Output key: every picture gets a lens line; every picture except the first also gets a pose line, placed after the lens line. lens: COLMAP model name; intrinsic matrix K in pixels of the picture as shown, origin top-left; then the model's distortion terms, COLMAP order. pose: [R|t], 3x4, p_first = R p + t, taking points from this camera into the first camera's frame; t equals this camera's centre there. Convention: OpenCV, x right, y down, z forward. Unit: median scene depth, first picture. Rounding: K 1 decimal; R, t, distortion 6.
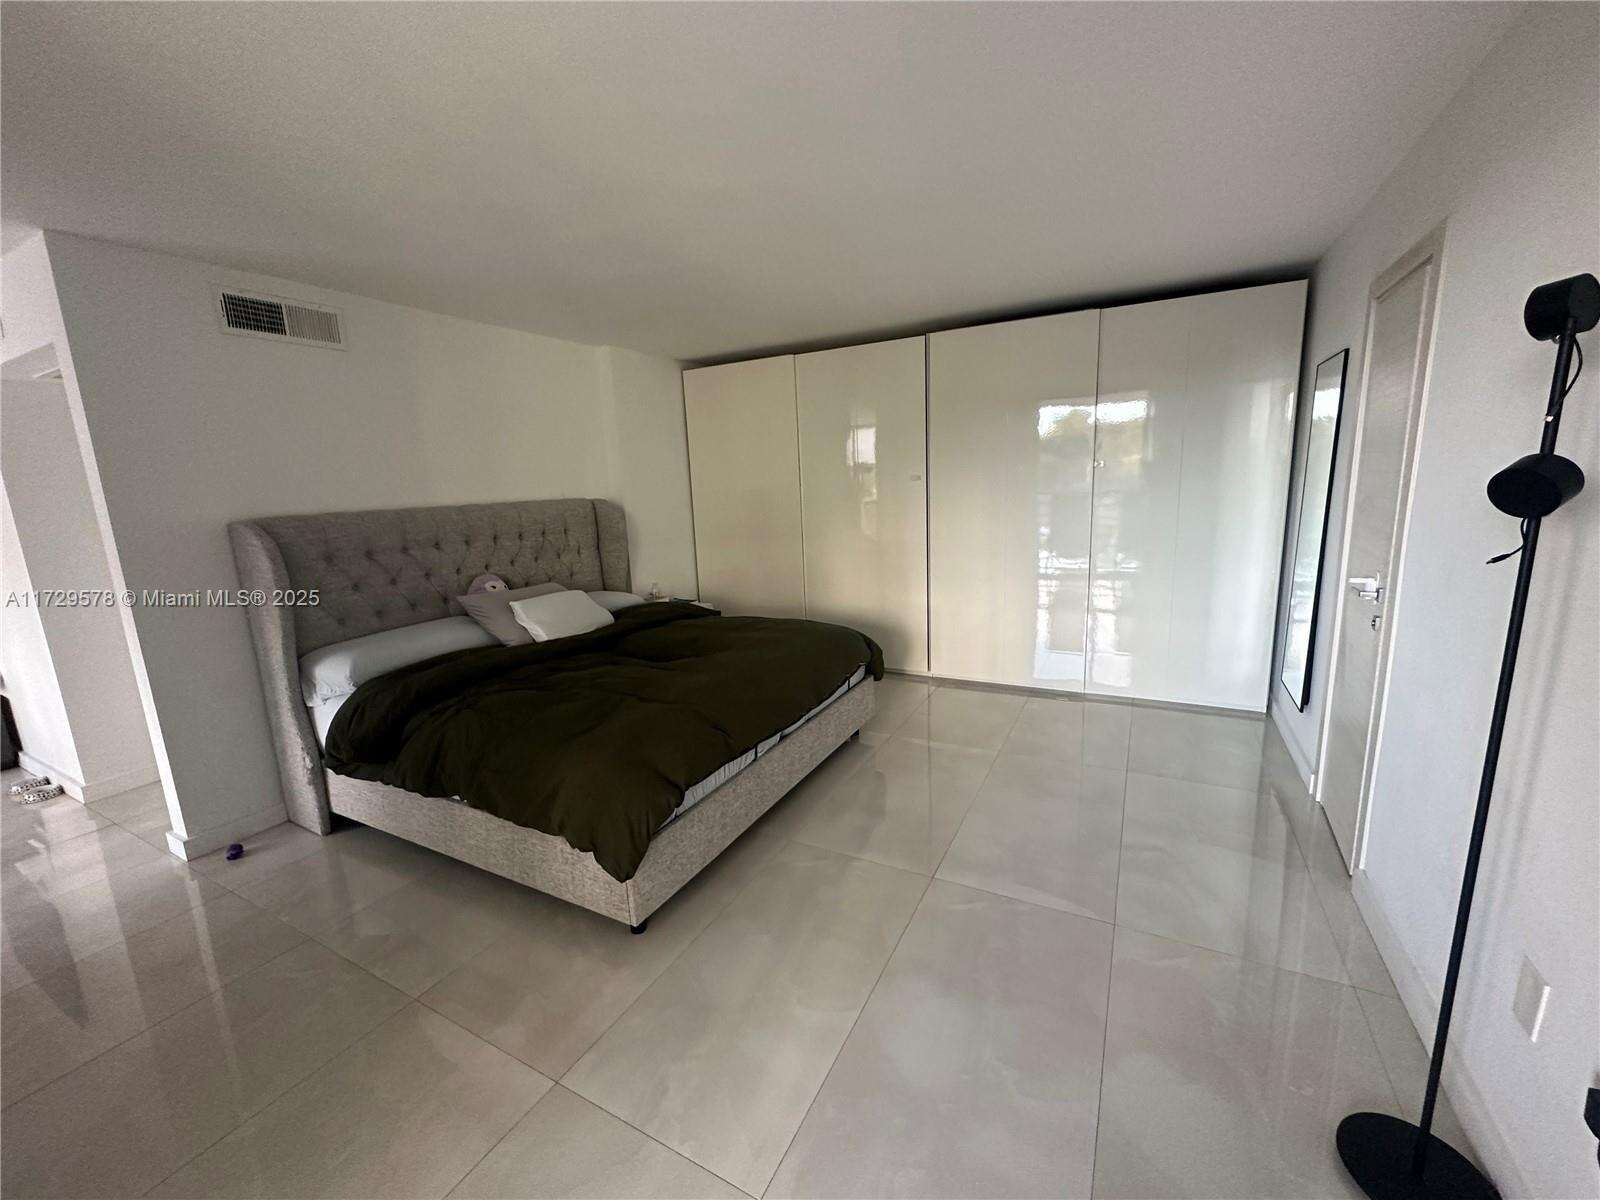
lens RADIAL K [[638.1, 0, 800.1], [0, 638.1, 600.9], [0, 0, 1]] dist [-0.008792, -0.000394]
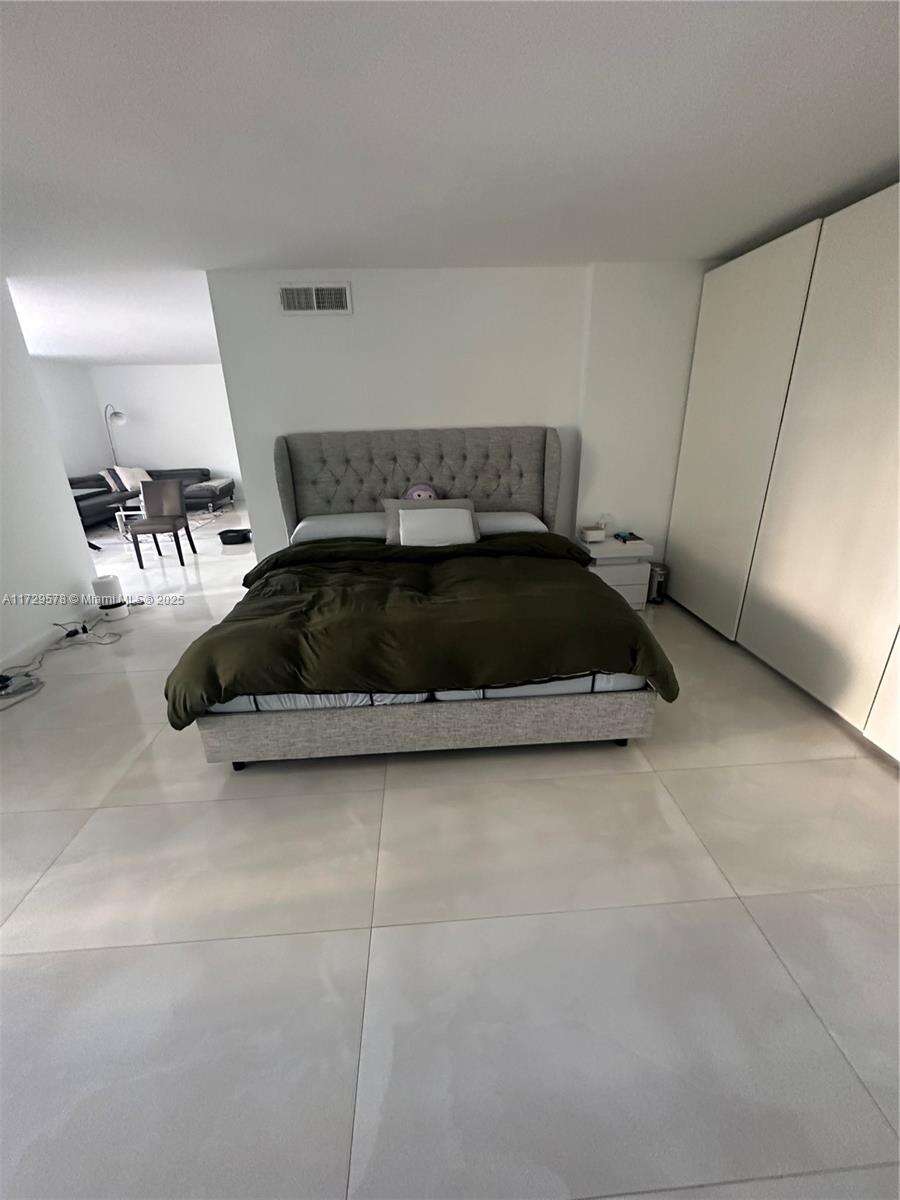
lens RADIAL K [[478.6, 0, 451.0], [0, 478.6, 602.1], [0, 0, 1]] dist [-0.008792, -0.000394]
pose [[0.530914, 0.336793, -0.777625, 0.450635], [-0.155459, 0.940767, 0.301313, -0.137150], [0.833044, -0.039082, 0.551825, 0.550258]]
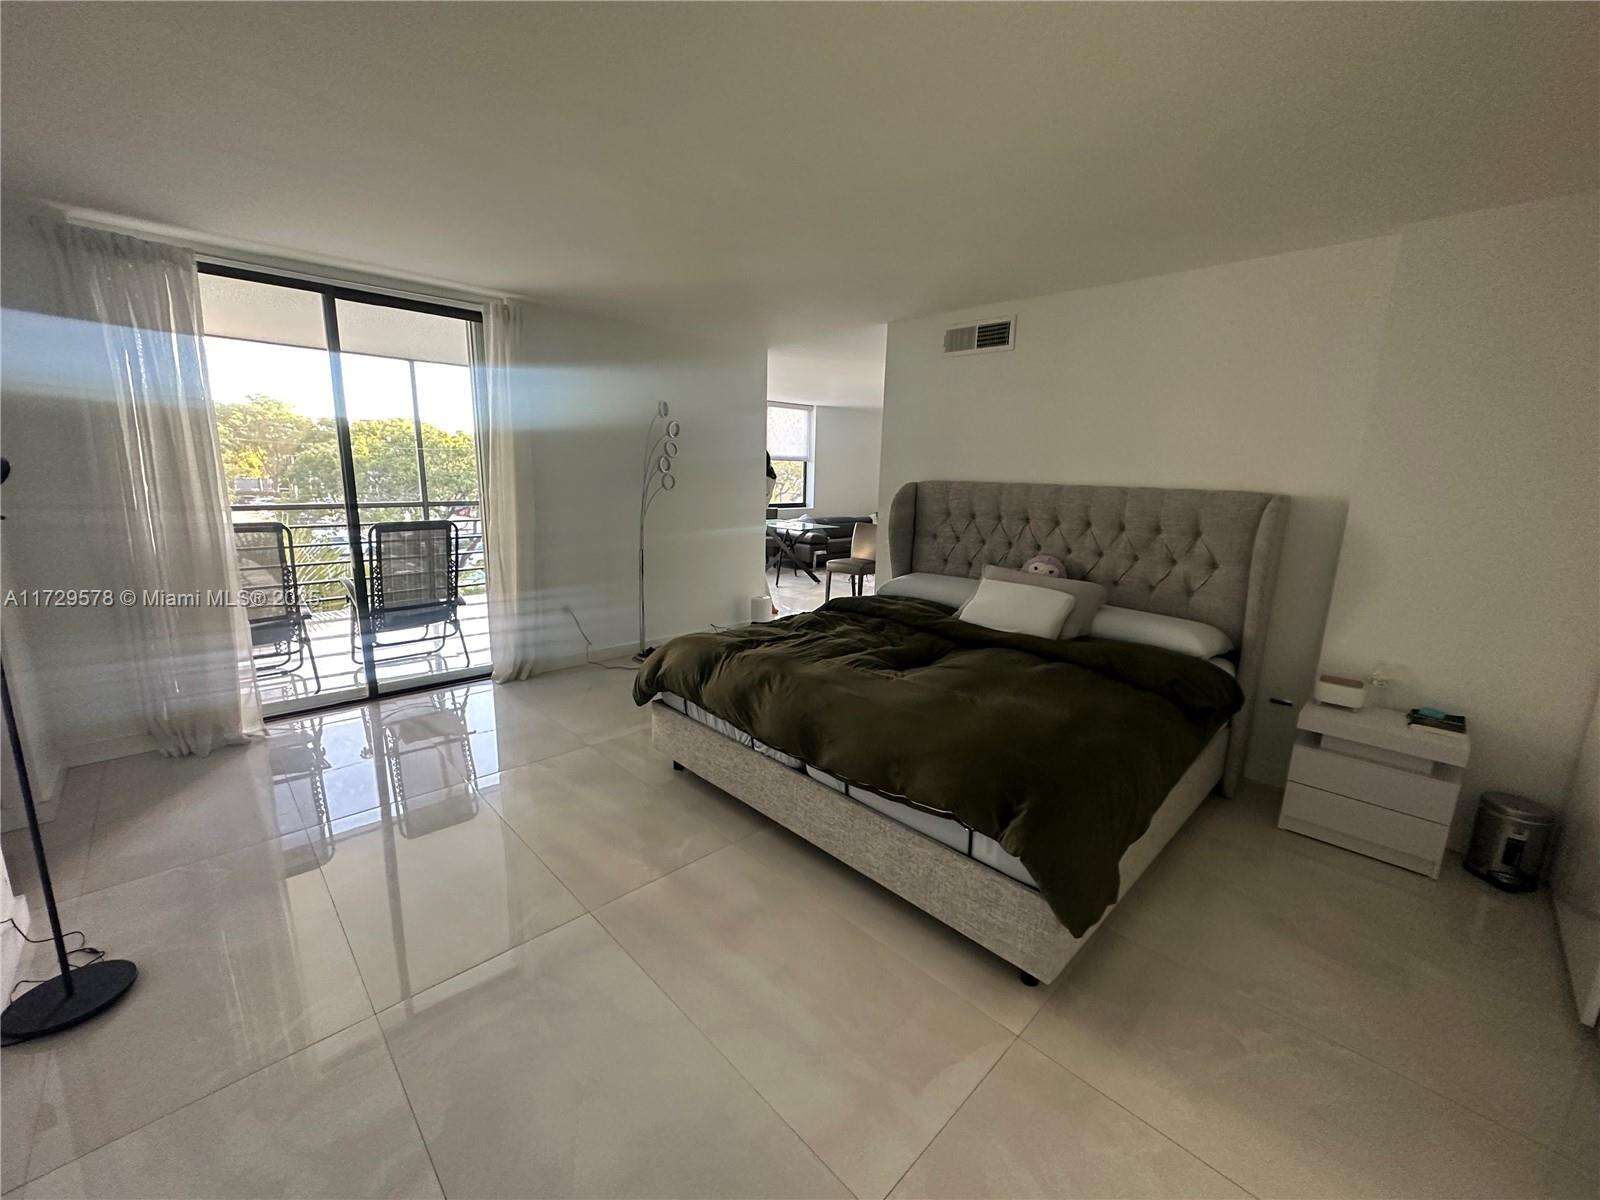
lens RADIAL K [[638.1, 0, 799.5], [0, 638.1, 601.0], [0, 0, 1]] dist [-0.008792, -0.000394]
pose [[-0.299181, 0.226361, -0.926958, 0.621896], [-0.190095, 0.937842, 0.290373, -0.213408], [0.935069, 0.263084, -0.237554, 1.004431]]
